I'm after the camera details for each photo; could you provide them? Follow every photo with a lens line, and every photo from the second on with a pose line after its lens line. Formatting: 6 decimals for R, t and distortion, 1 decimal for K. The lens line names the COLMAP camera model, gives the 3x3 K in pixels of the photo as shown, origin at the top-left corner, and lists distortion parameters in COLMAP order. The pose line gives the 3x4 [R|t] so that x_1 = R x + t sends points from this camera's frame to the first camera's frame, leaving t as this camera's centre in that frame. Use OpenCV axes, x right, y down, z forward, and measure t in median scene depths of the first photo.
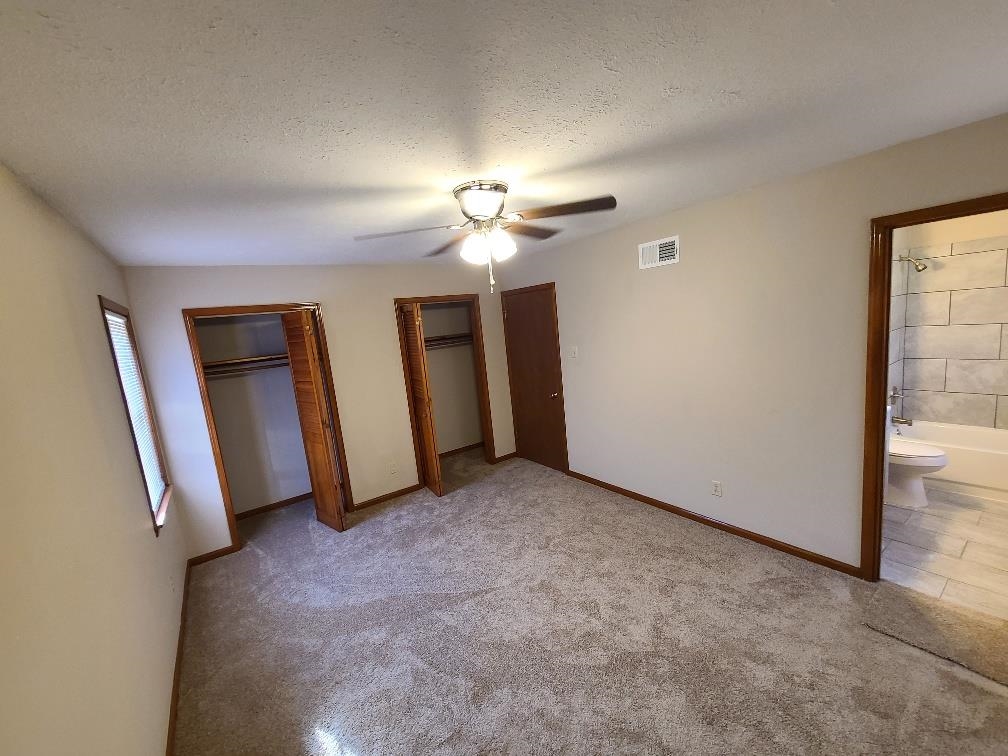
lens RADIAL K [[408.6, 0, 497.4], [0, 408.6, 380.3], [0, 0, 1]] dist [0.004096, -0.003857]
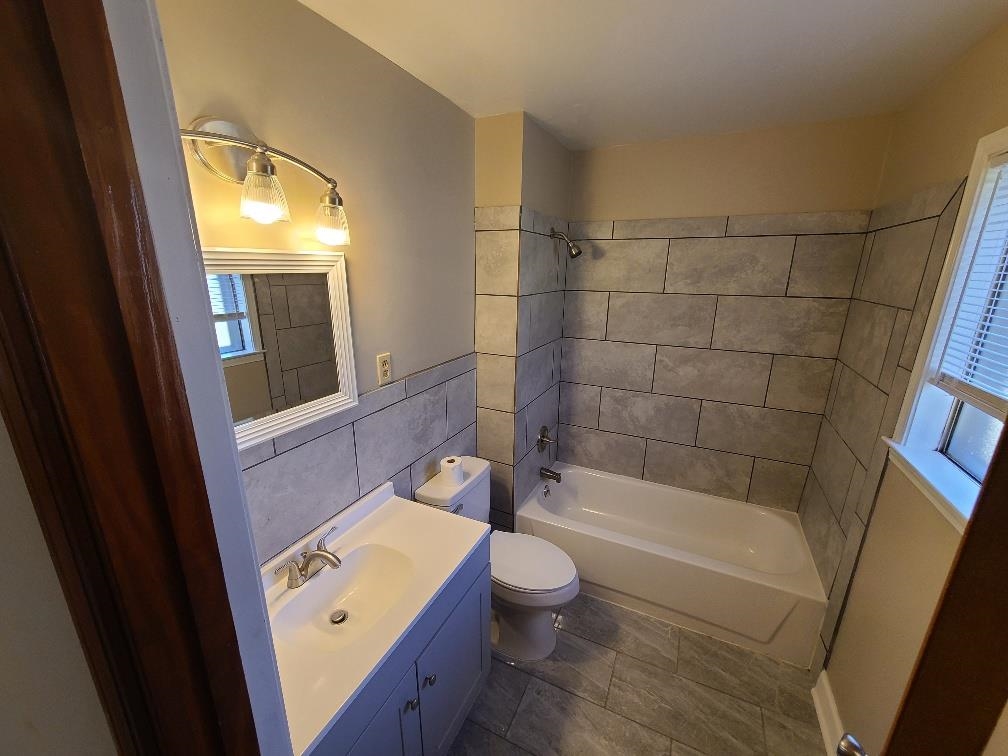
lens RADIAL K [[408.6, 0, 497.4], [0, 408.6, 380.3], [0, 0, 1]] dist [0.004096, -0.003857]
pose [[0.868694, -0.030996, 0.494379, 0.592401], [-0.020540, 0.994928, 0.098470, -0.132696], [-0.494923, -0.095695, 0.863651, 0.474766]]
